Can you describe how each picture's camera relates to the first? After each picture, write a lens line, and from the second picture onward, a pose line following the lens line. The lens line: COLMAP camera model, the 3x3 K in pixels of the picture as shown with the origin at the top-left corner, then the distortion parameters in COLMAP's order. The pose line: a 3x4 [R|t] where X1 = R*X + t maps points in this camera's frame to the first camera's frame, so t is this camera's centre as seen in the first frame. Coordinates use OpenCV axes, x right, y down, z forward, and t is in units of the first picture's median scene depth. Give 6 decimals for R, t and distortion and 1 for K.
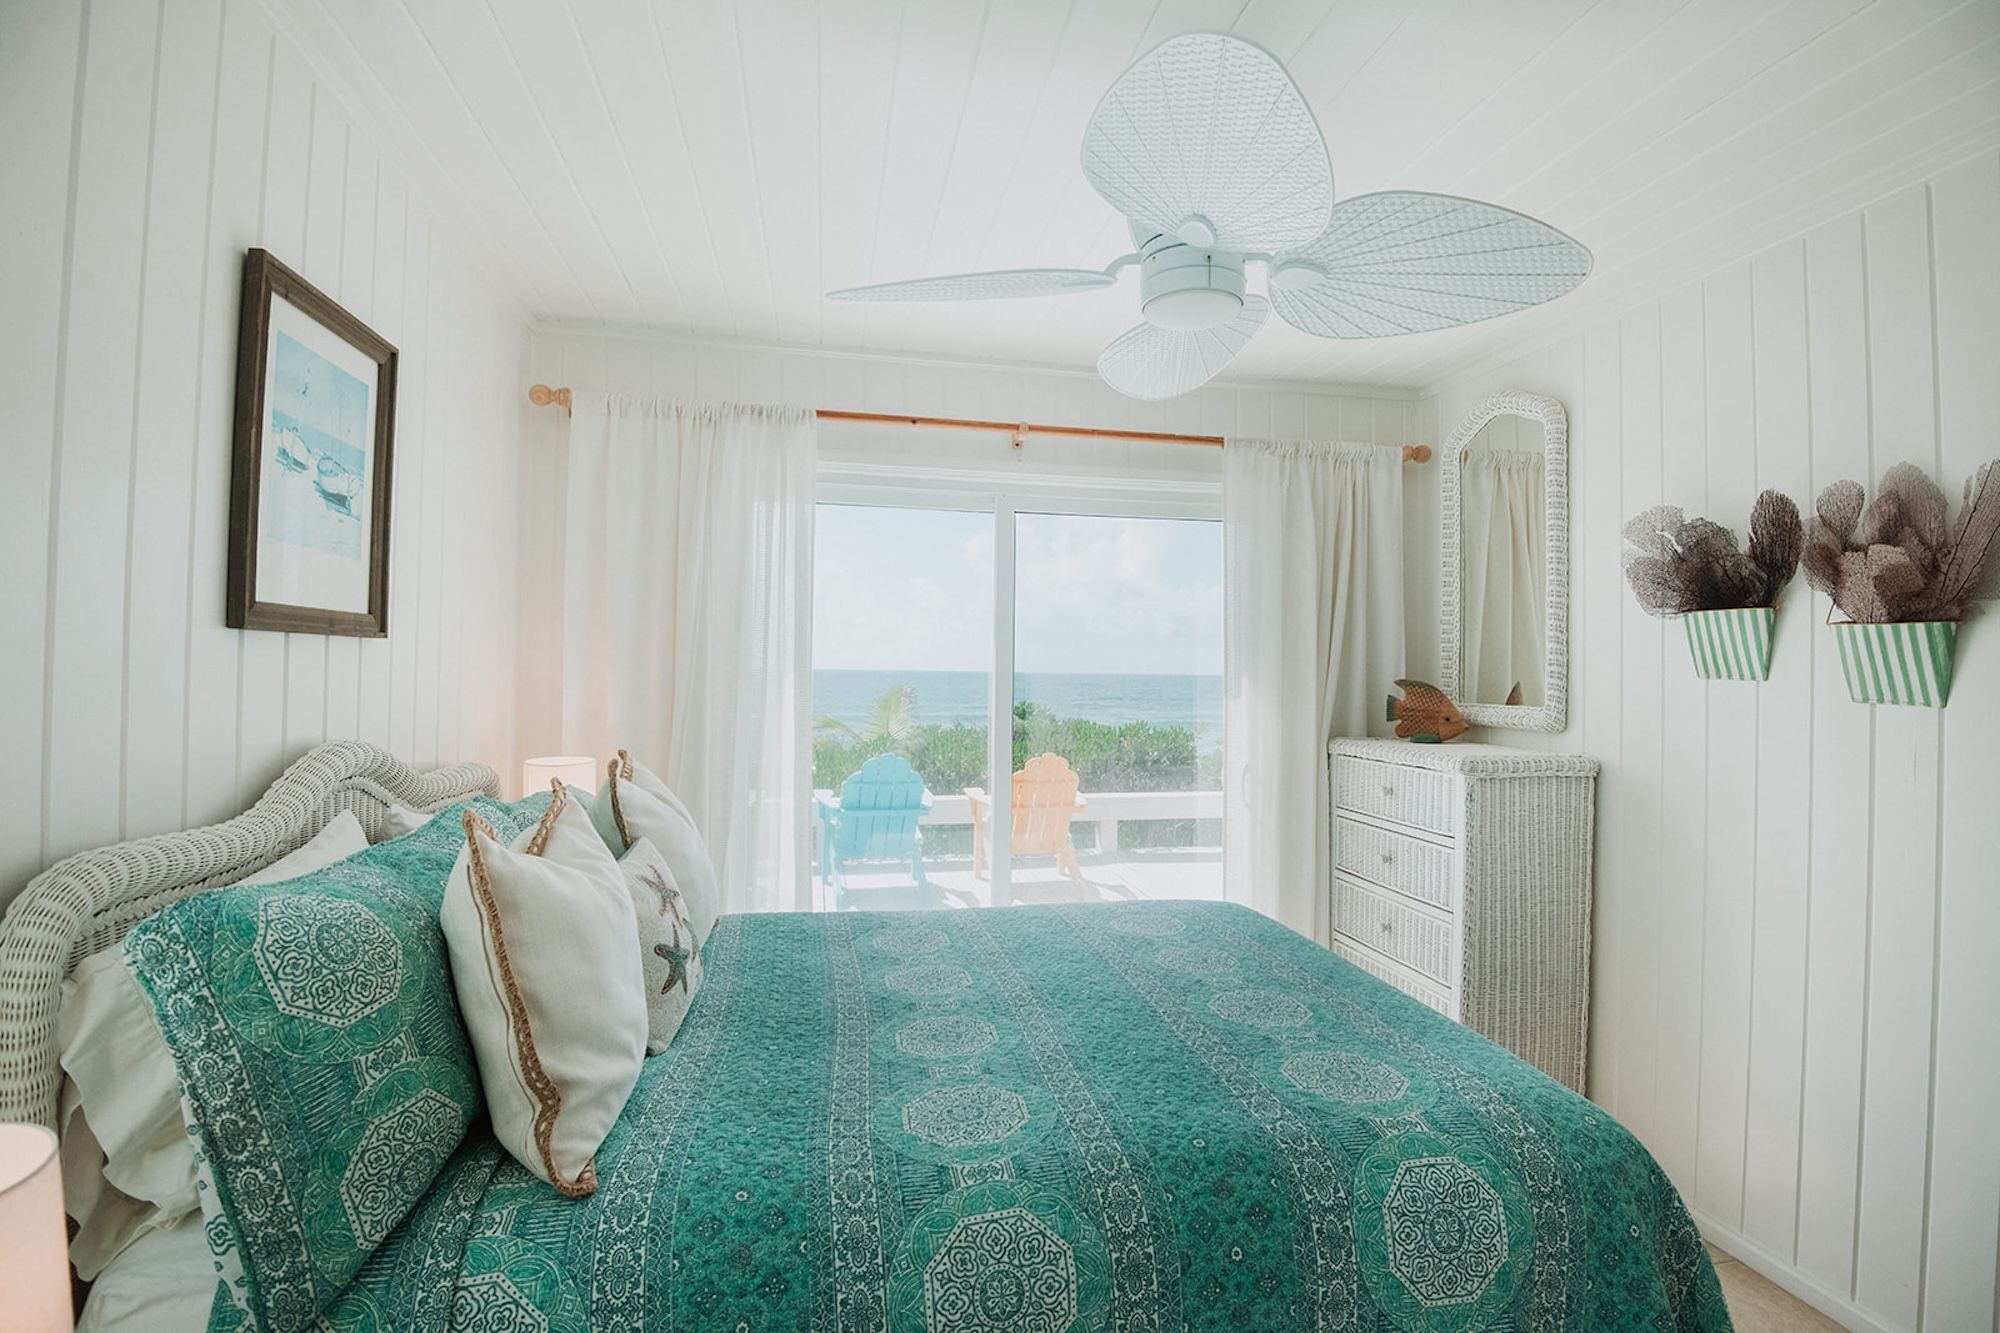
lens RADIAL K [[934.5, 0, 998.4], [0, 934.5, 657.9], [0, 0, 1]] dist [-0.030334, -0.002604]
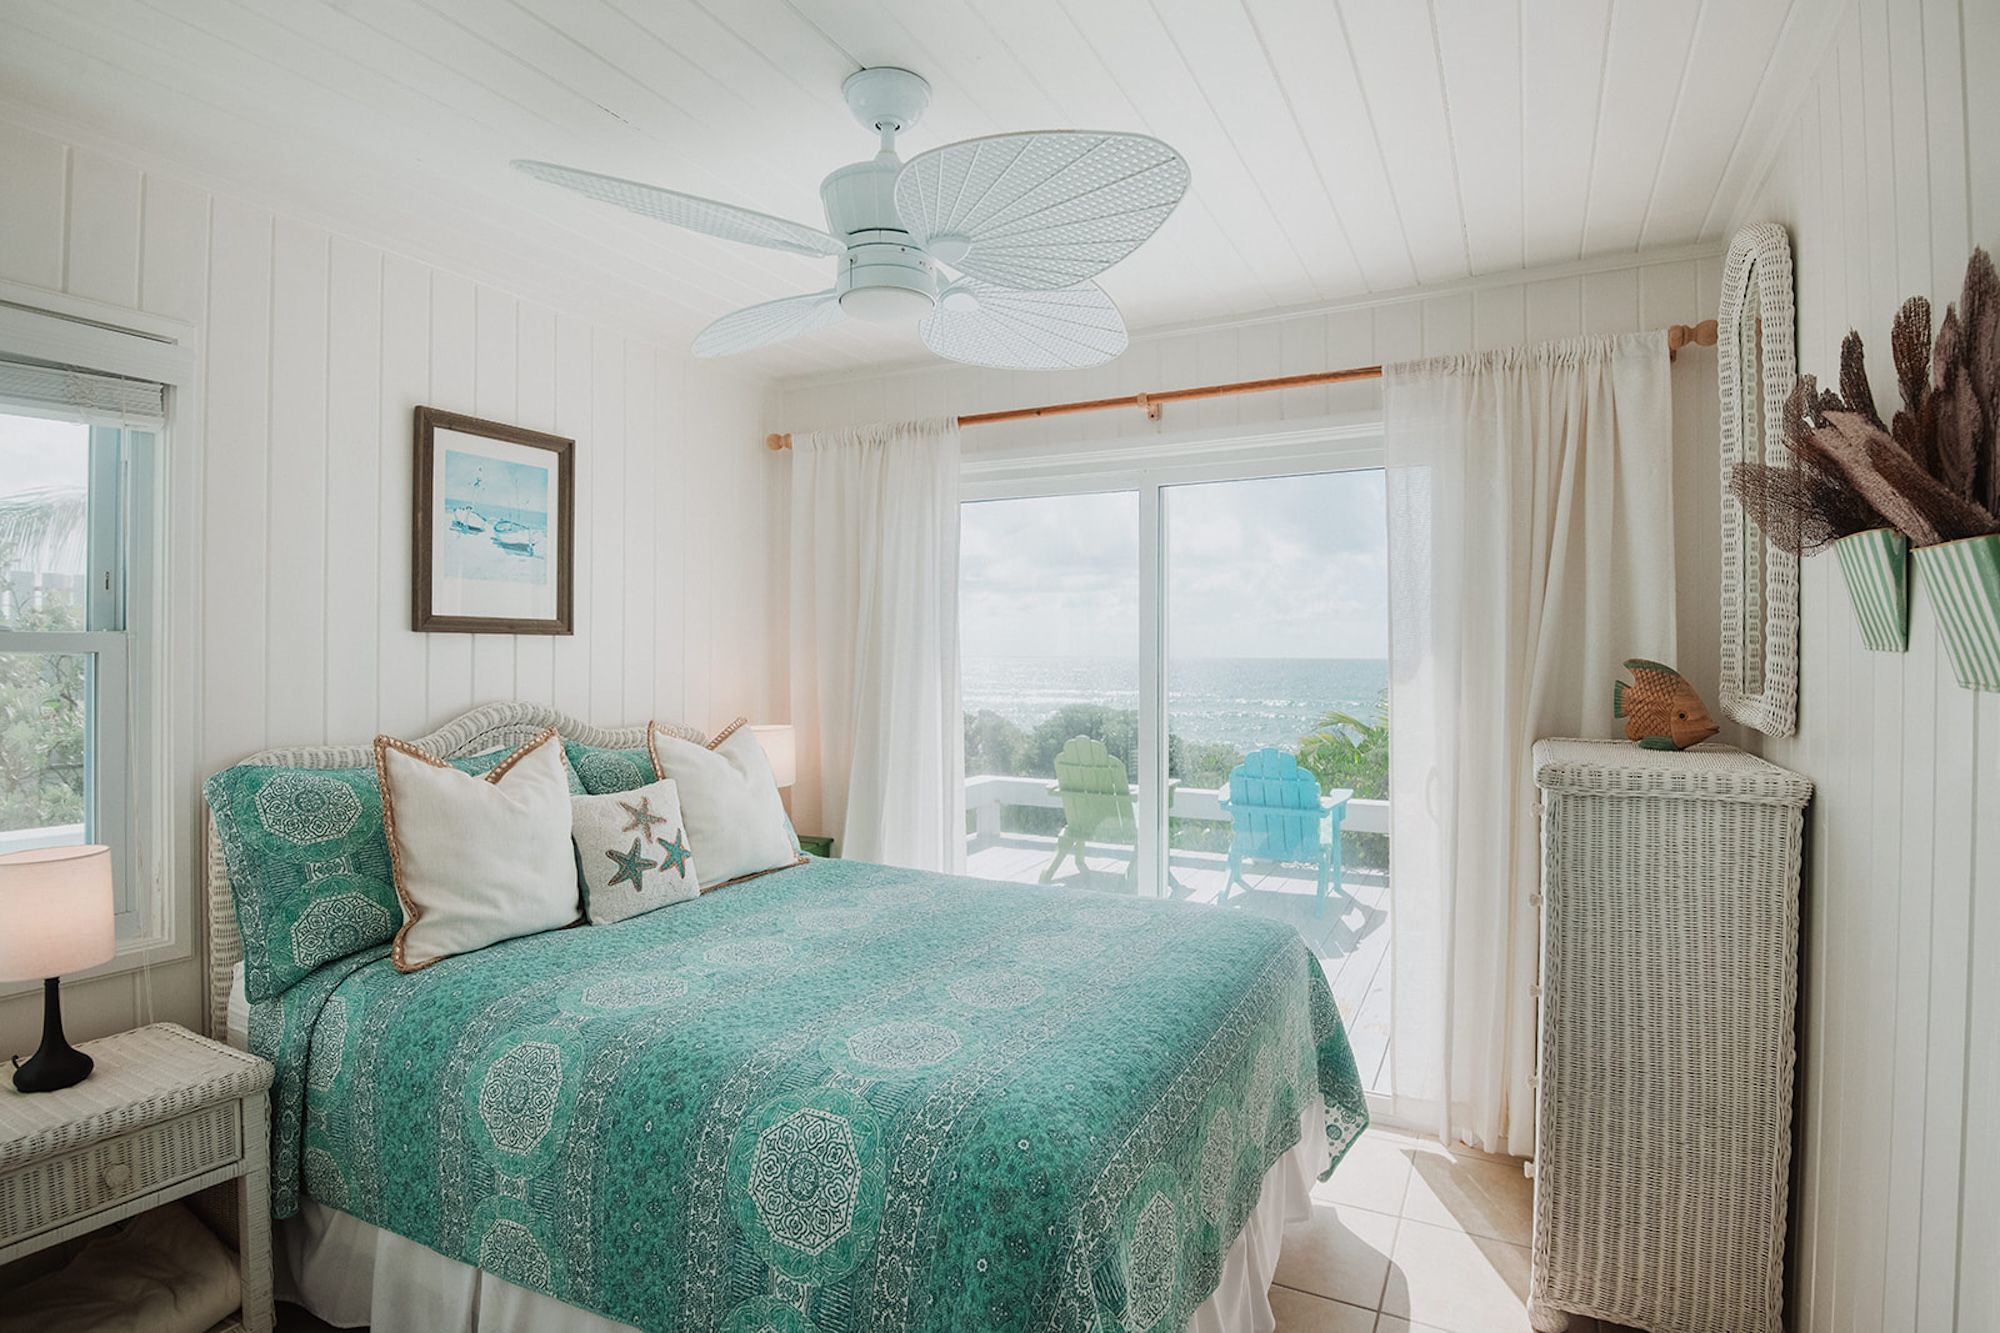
lens RADIAL K [[999.8, 0, 1006.6], [0, 999.8, 668.2], [0, 0, 1]] dist [-0.016422, -0.000544]
pose [[0.782012, -0.005231, -0.623241, 0.907242], [0.015557, 0.999817, 0.011127, 0.024680], [0.623069, -0.018397, 0.781951, 0.179087]]
